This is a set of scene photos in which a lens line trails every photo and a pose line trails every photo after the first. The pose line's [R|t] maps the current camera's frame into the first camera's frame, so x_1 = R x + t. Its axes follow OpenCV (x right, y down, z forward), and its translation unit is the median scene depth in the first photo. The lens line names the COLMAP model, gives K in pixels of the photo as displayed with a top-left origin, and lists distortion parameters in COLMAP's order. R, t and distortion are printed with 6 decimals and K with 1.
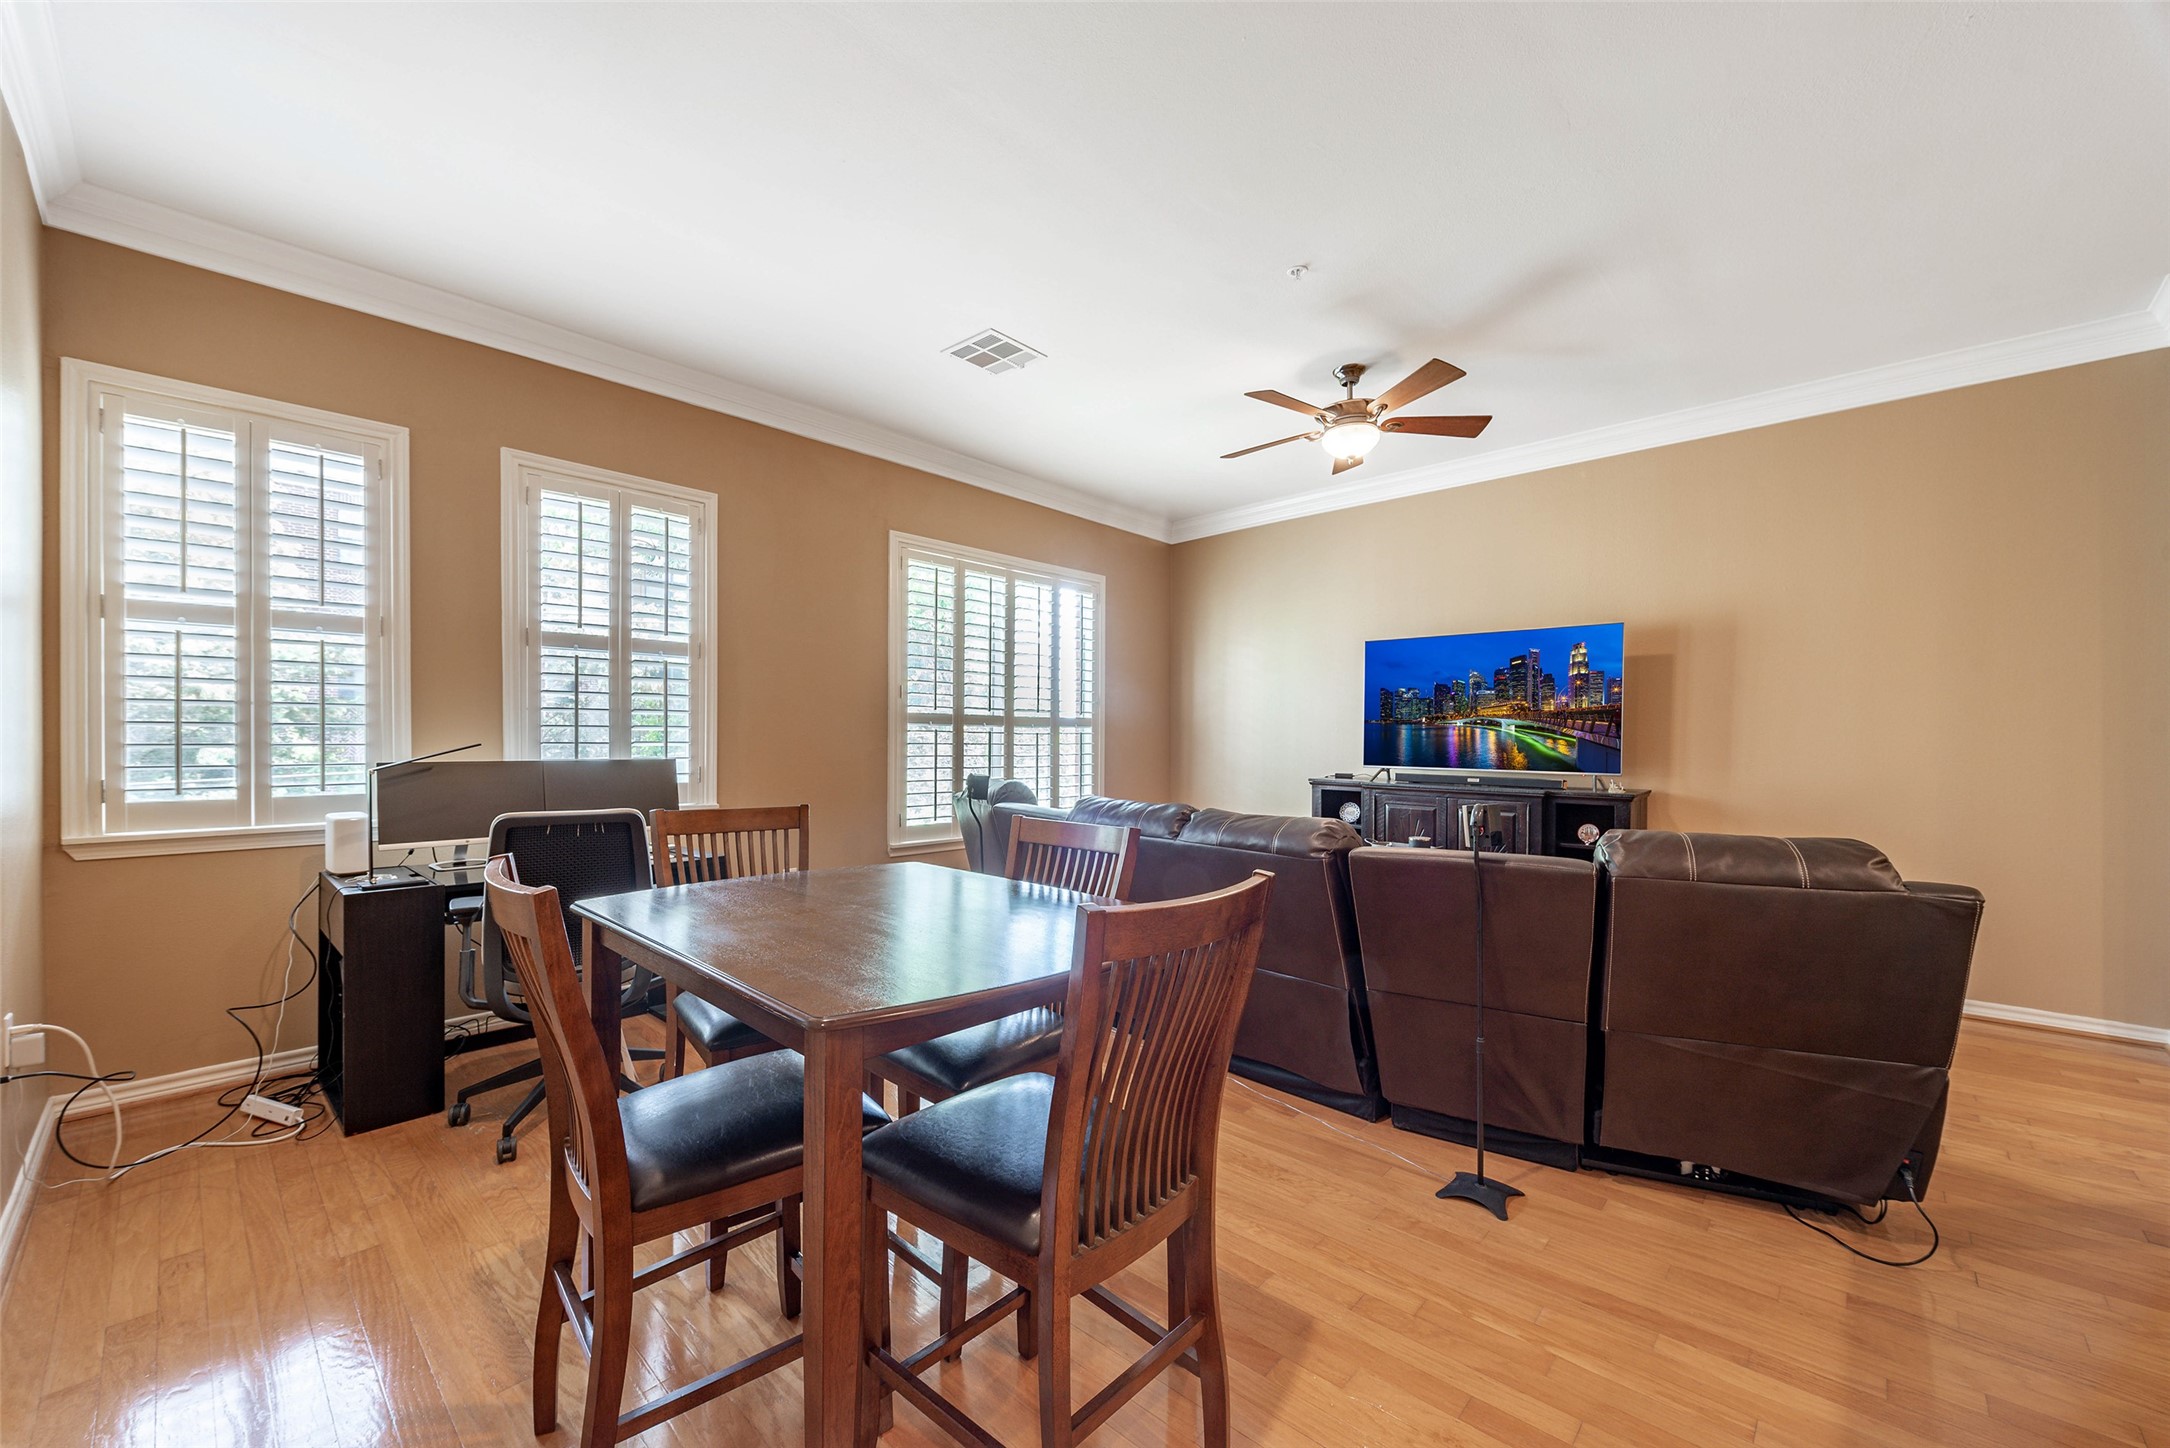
lens RADIAL K [[881.8, 0, 1087.5], [0, 881.8, 696.7], [0, 0, 1]] dist [0.000085, -0.004502]
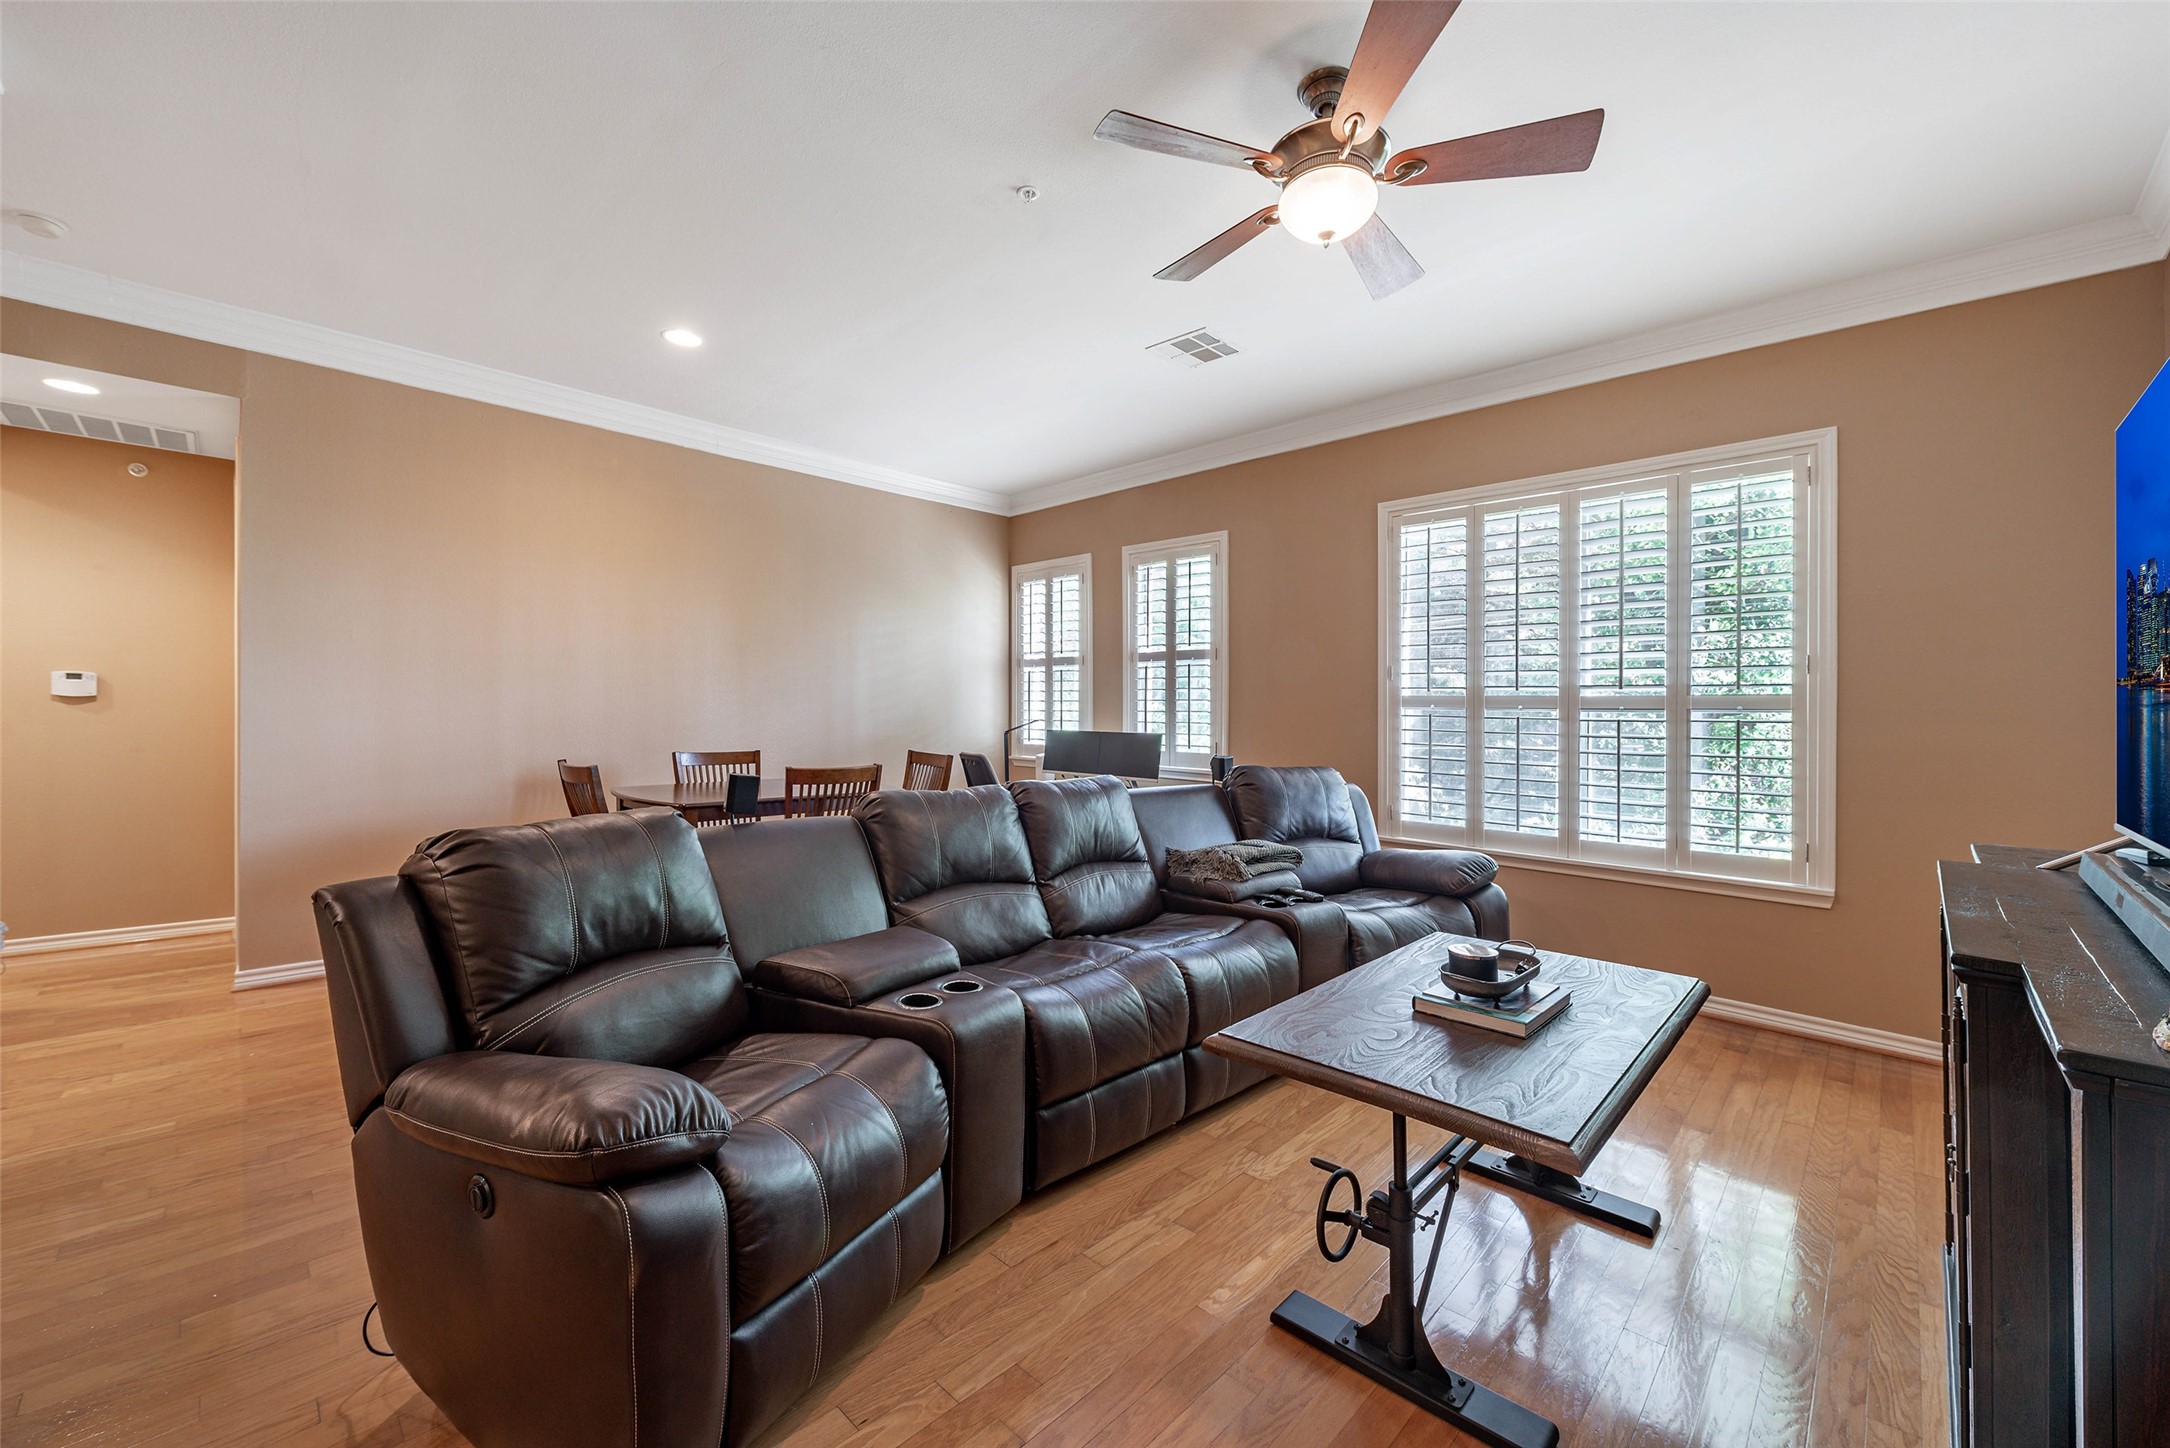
lens RADIAL K [[847.4, 0, 1087.9], [0, 847.4, 726.3], [0, 0, 1]] dist [-0.013549, -0.004373]
pose [[-0.047084, -0.000039, -0.998891, 0.836105], [0.021269, 0.999773, -0.001041, 0.053144], [0.998664, -0.021294, -0.047073, 0.876267]]
